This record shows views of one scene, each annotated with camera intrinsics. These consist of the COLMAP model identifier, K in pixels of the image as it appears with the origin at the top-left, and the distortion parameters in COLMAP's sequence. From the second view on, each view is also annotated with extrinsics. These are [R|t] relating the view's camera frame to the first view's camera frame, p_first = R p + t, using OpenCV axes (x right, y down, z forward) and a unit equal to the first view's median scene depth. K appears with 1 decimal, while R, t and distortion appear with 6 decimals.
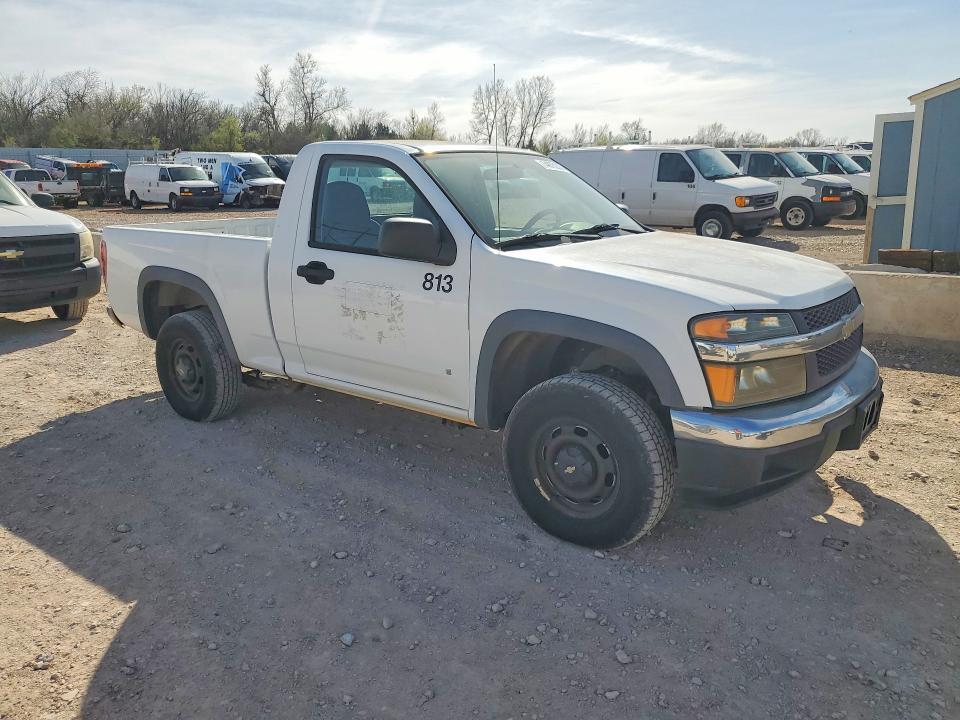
lens RADIAL K [[764.7, 0, 478.5], [0, 764.7, 356.0], [0, 0, 1]] dist [0.007791, 0.009923]
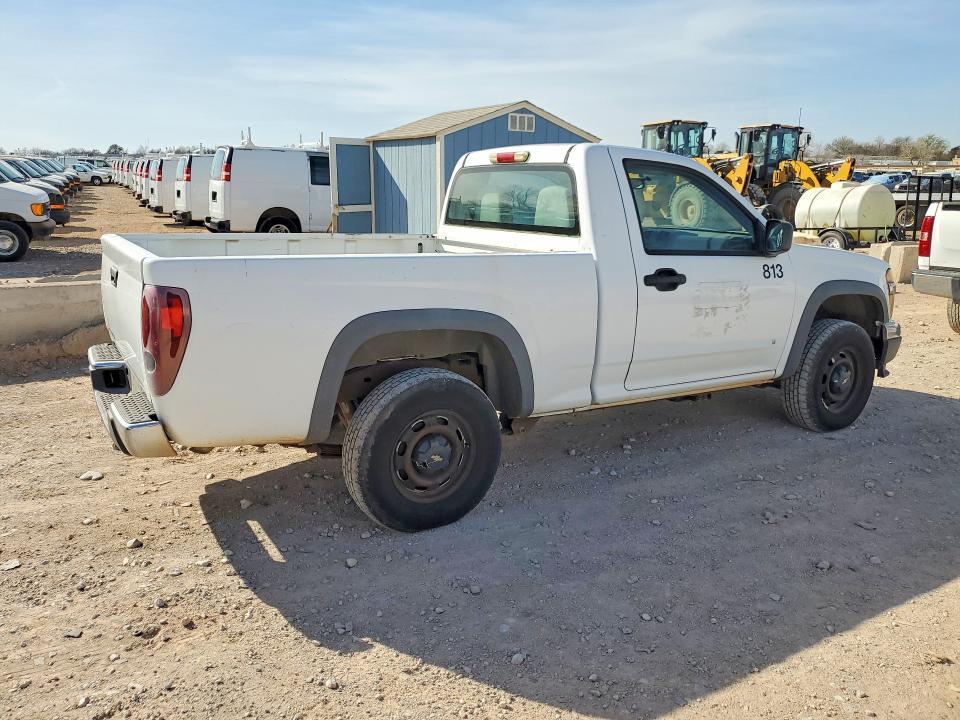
lens RADIAL K [[722.1, 0, 485.9], [0, 722.1, 357.2], [0, 0, 1]] dist [0.011075, 0.006920]
pose [[0.362599, -0.189252, 0.912527, -1.228668], [0.189237, 0.973717, 0.126747, -0.183444], [-0.912530, 0.126726, 0.388882, 0.915402]]
